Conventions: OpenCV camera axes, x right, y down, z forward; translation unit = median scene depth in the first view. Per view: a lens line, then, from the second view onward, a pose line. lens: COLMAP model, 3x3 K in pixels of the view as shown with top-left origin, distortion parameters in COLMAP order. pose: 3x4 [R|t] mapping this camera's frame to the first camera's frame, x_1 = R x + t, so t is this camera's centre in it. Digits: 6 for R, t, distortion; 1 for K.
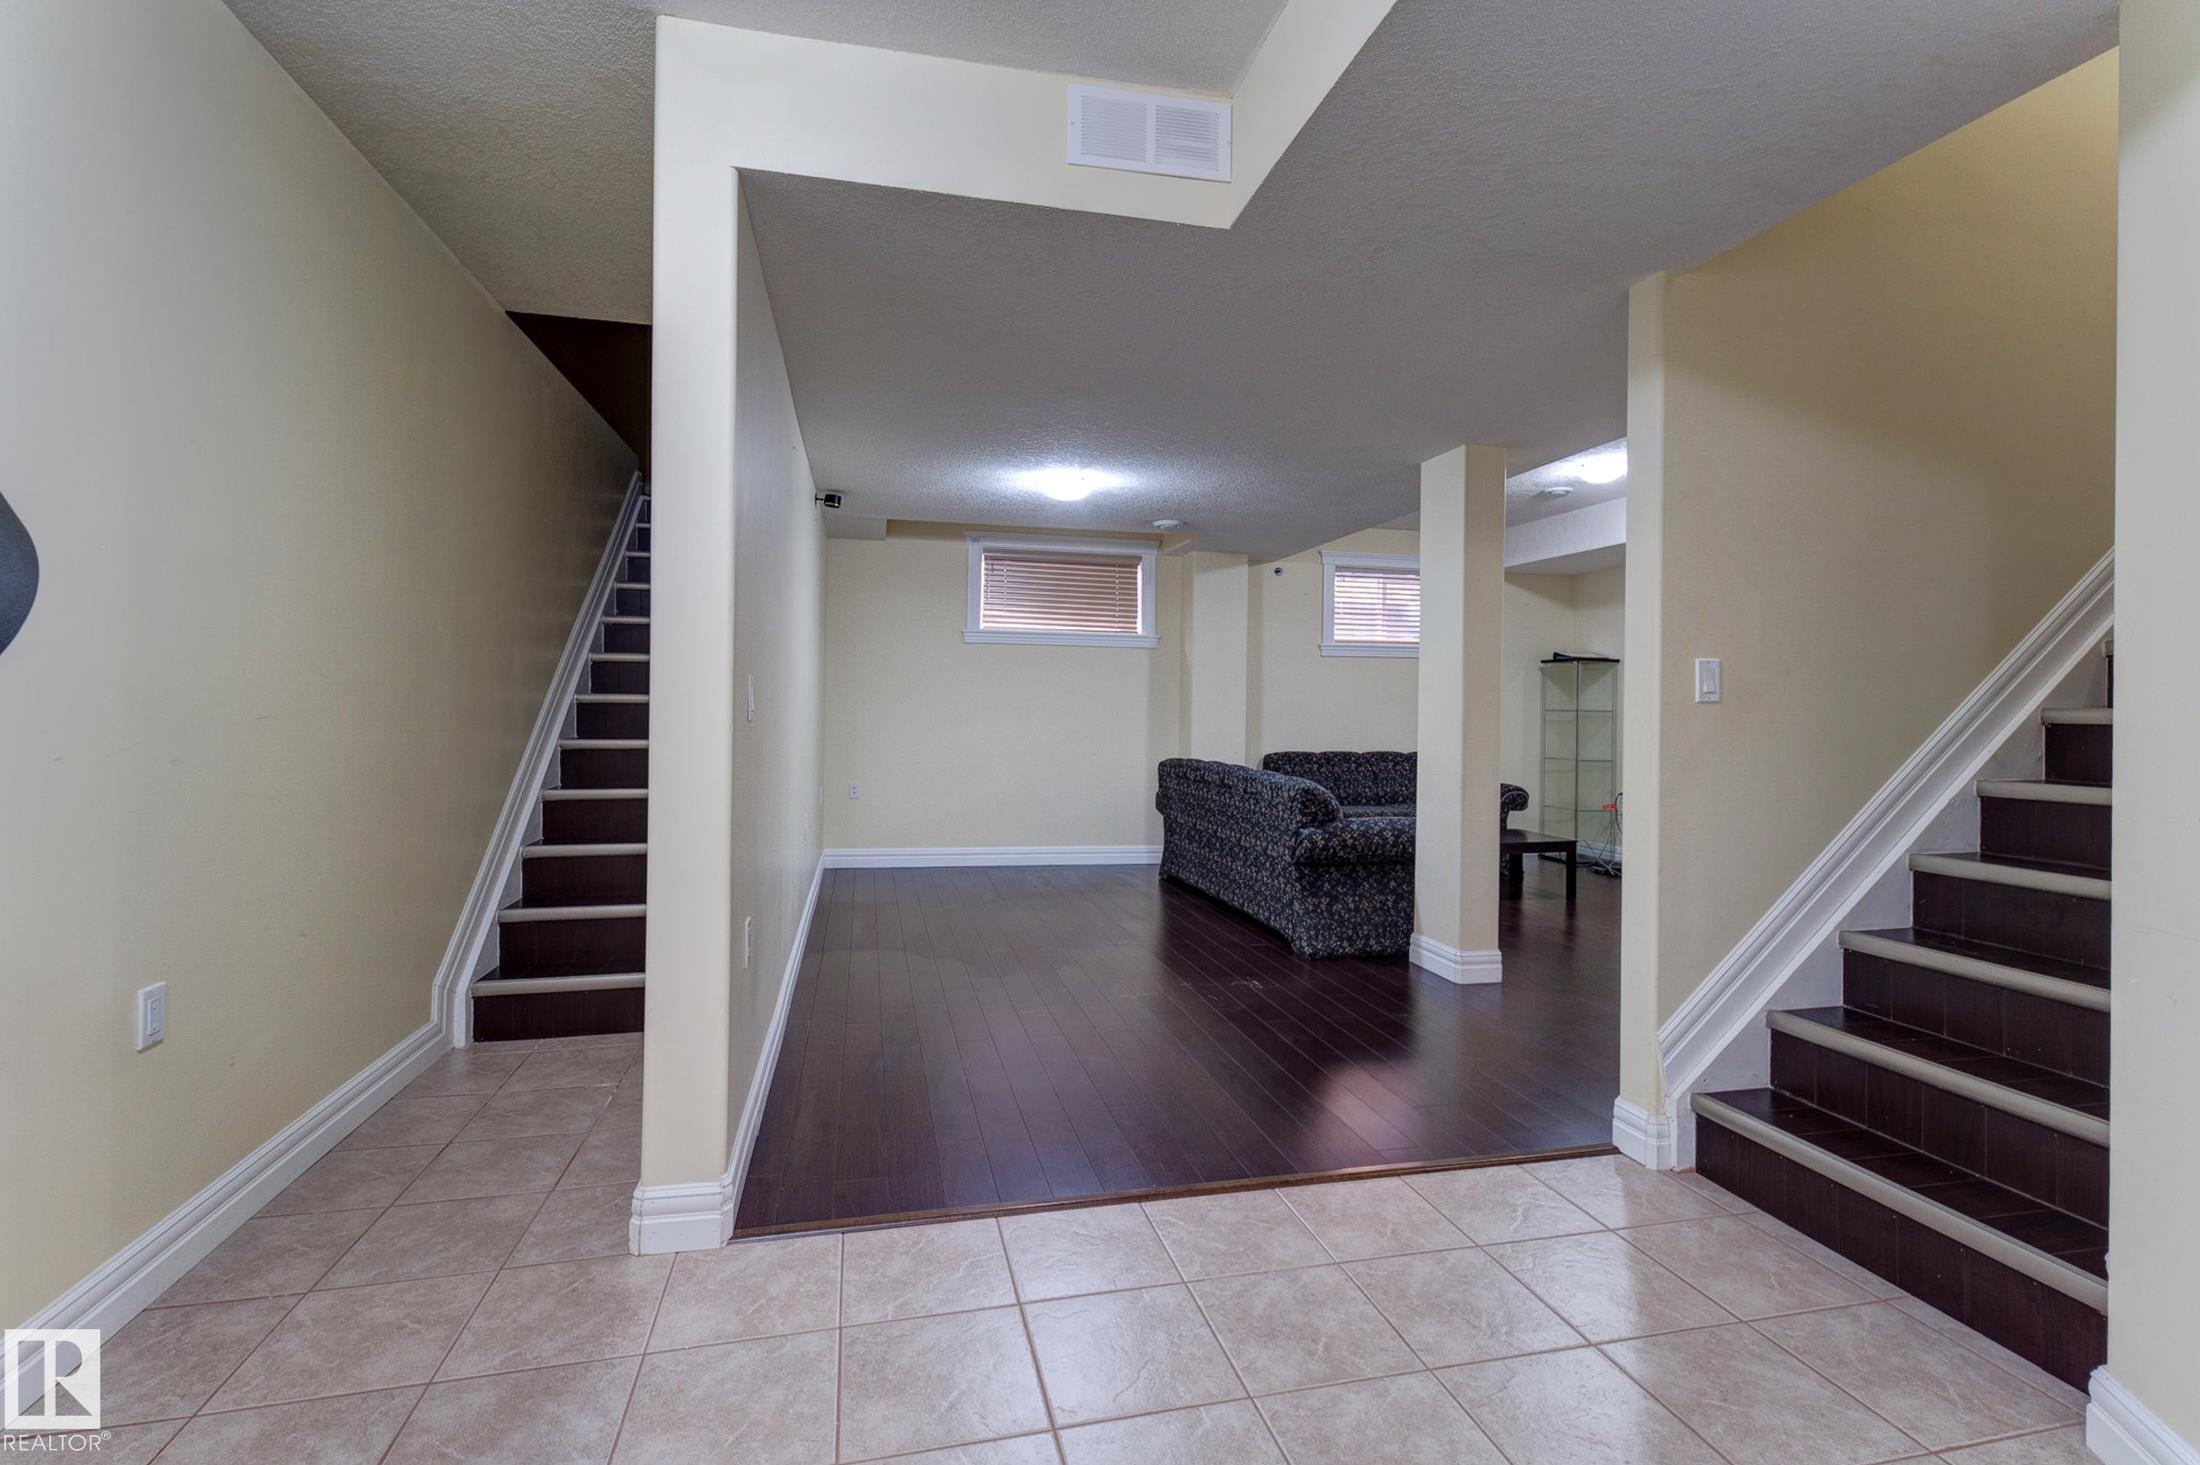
lens RADIAL K [[976.7, 0, 1083.3], [0, 976.7, 724.0], [0, 0, 1]] dist [0.009662, -0.000858]
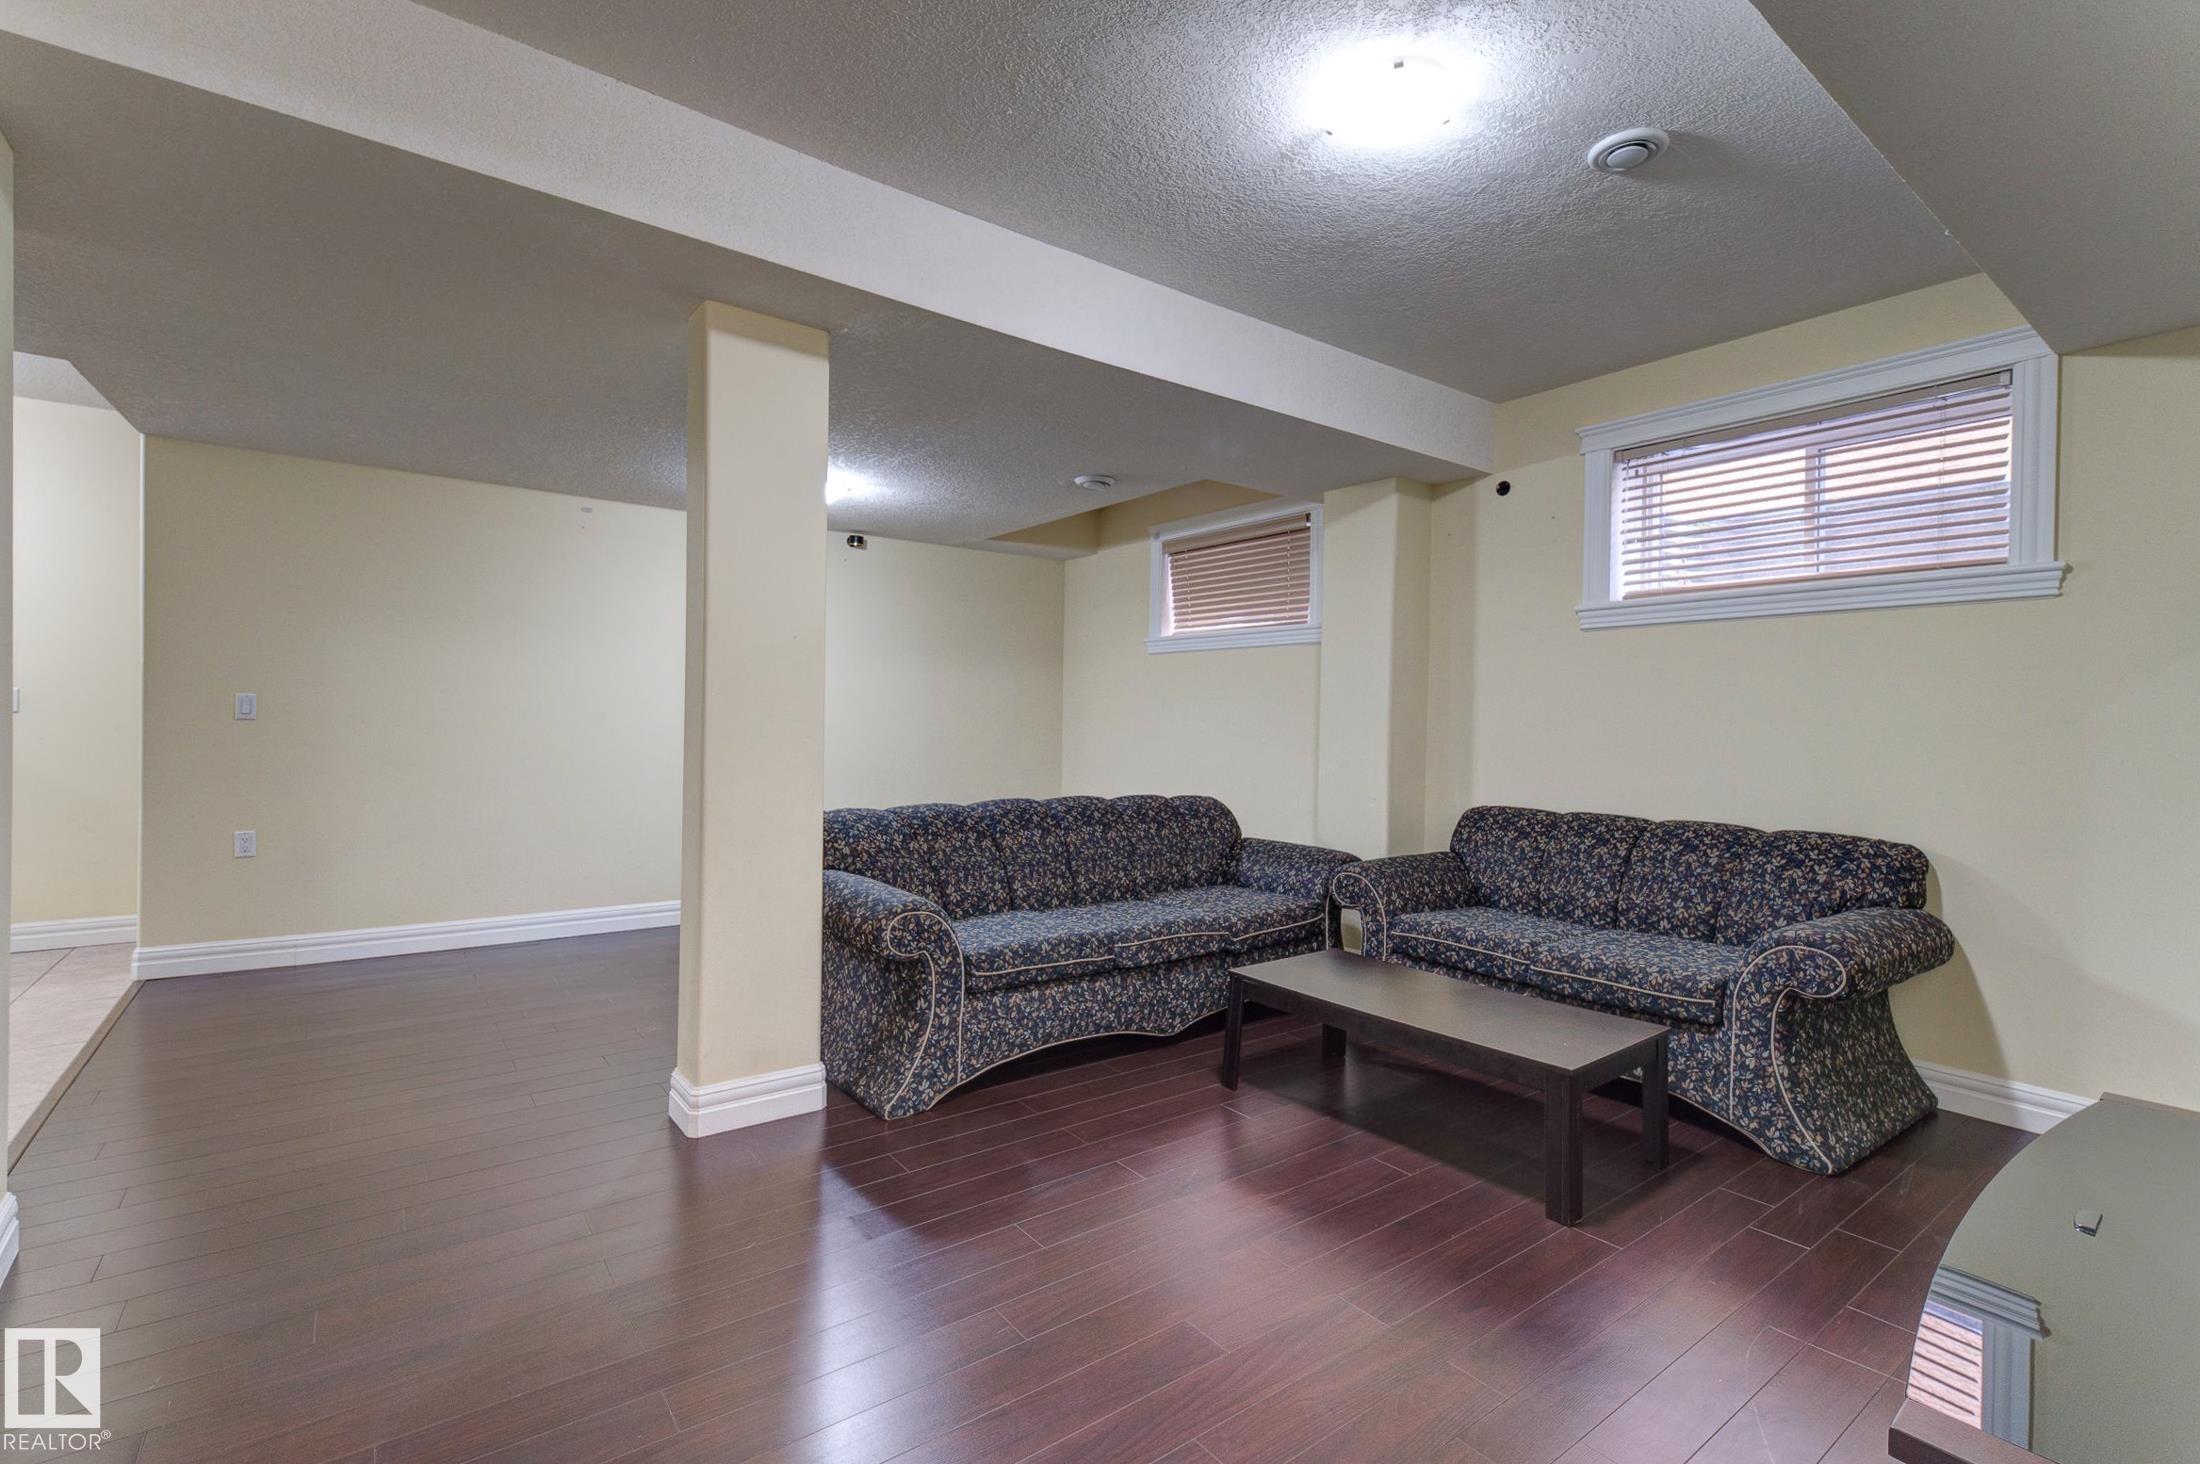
lens RADIAL K [[976.7, 0, 1107.7], [0, 976.7, 721.7], [0, 0, 1]] dist [0.009662, -0.000858]
pose [[0.404946, -0.001953, -0.914339, 0.969896], [-0.011952, 0.999901, -0.007429, -0.022432], [0.914263, 0.013936, 0.404882, 0.882765]]
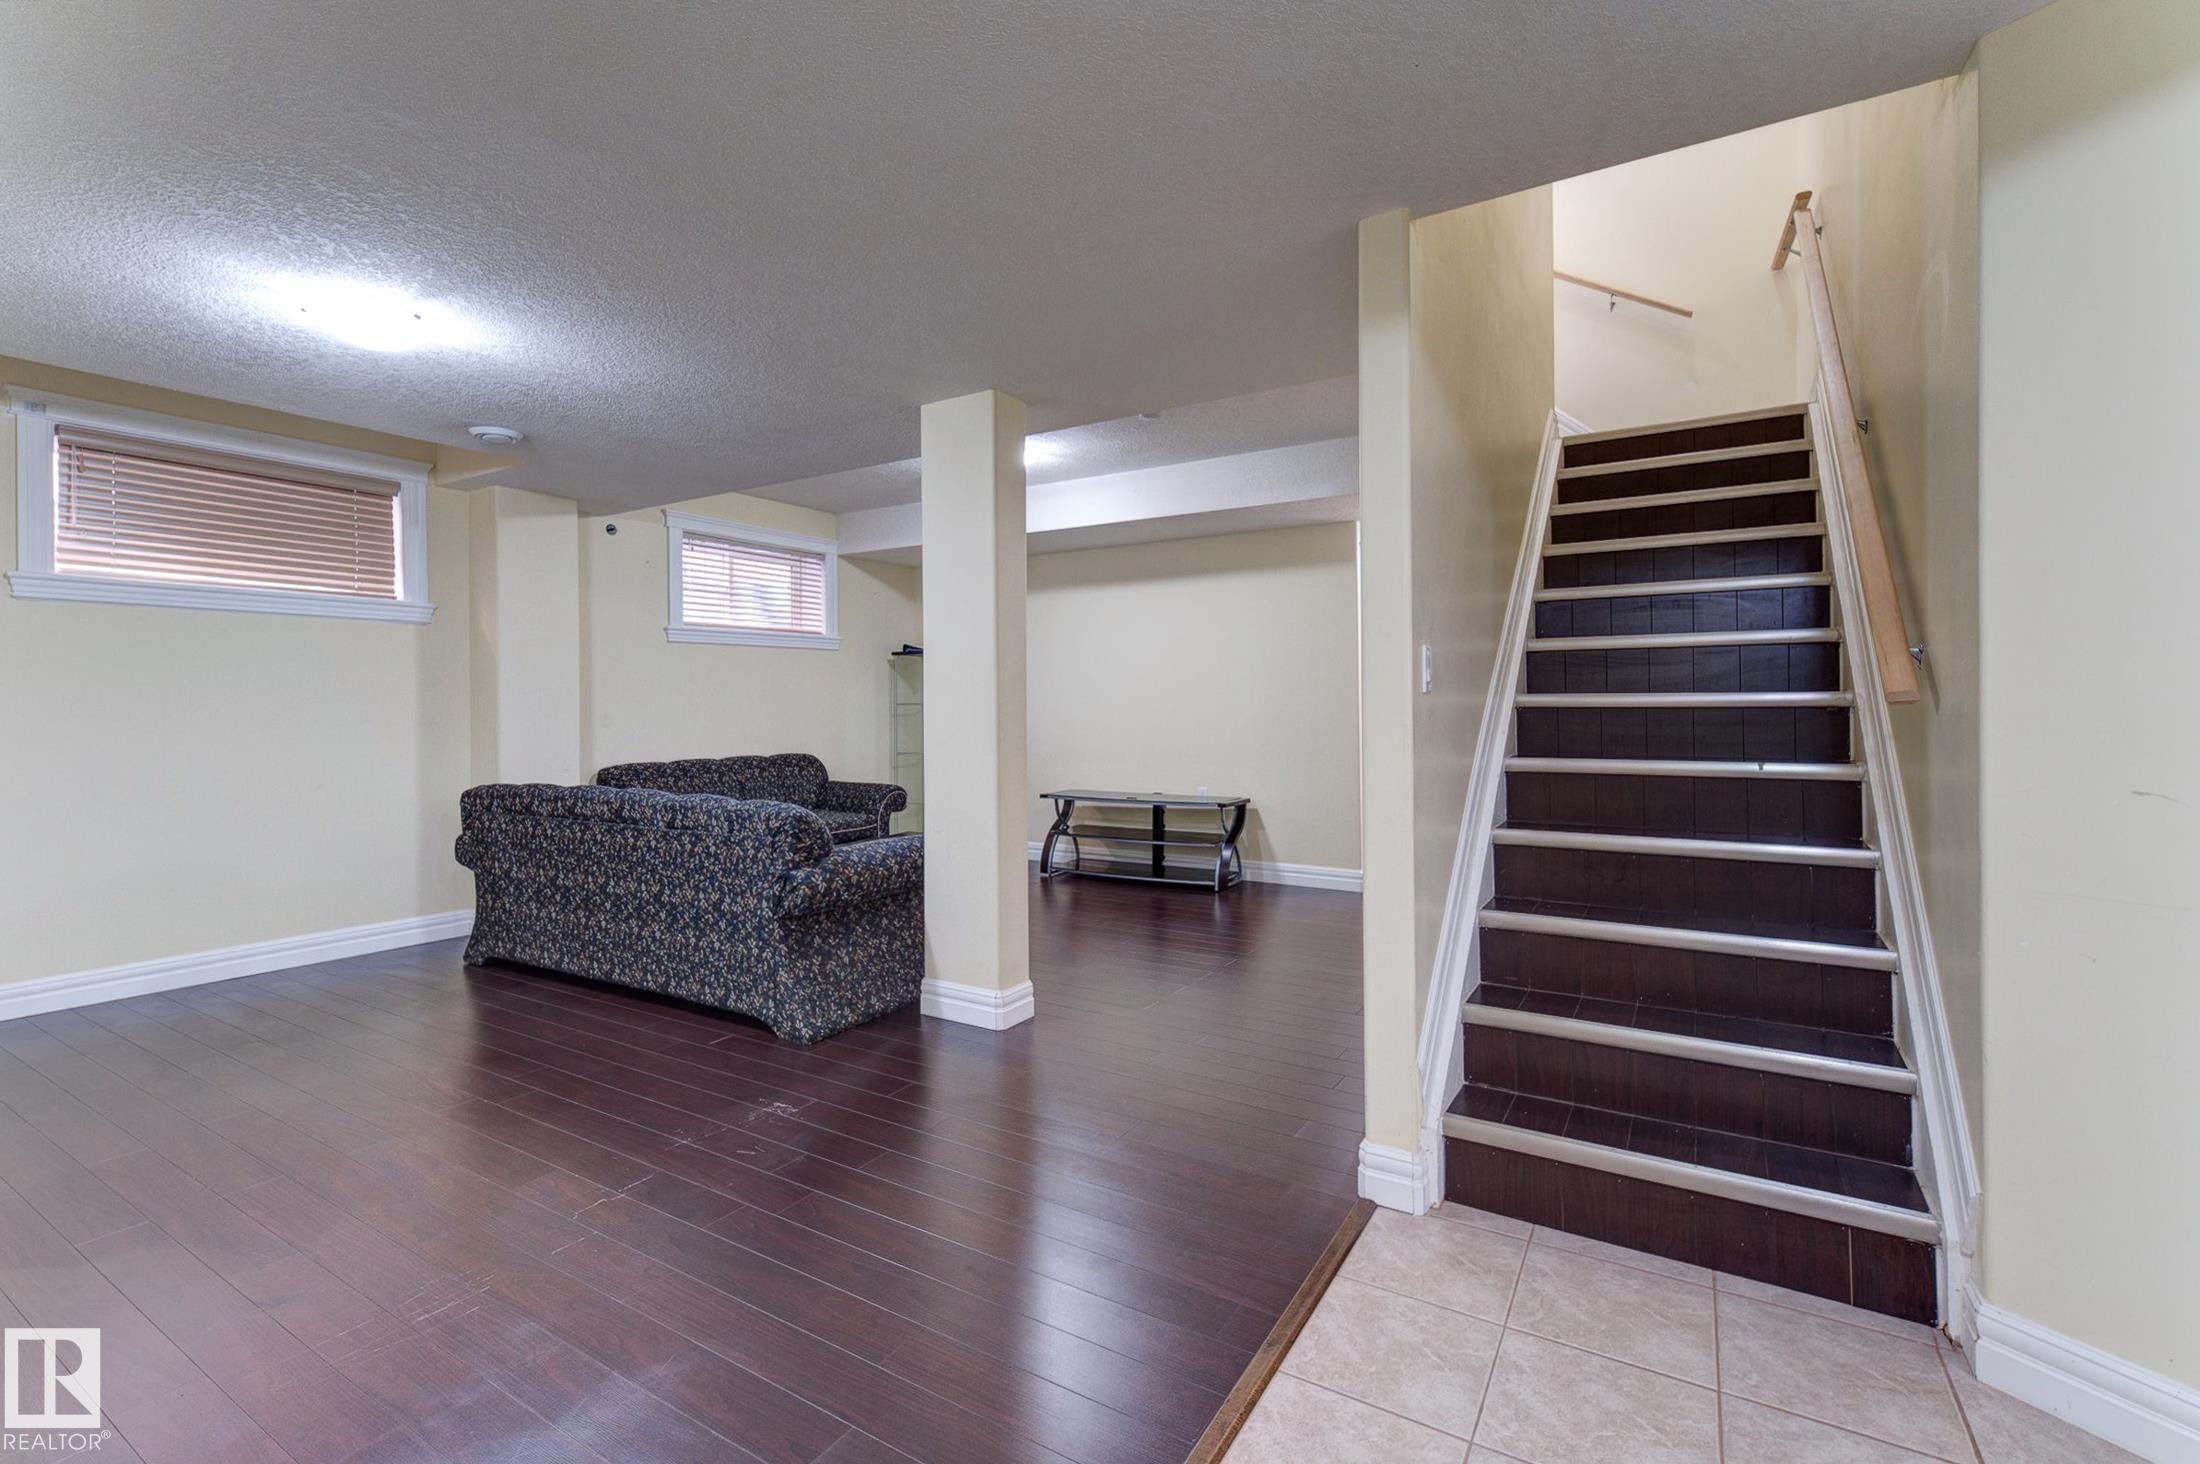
lens RADIAL K [[976.7, 0, 1083.2], [0, 976.7, 717.7], [0, 0, 1]] dist [0.009662, -0.000858]
pose [[0.705518, -0.028238, 0.708129, -0.134872], [0.029515, 0.999510, 0.010452, -0.008908], [-0.708077, 0.013527, 0.706006, 0.307084]]
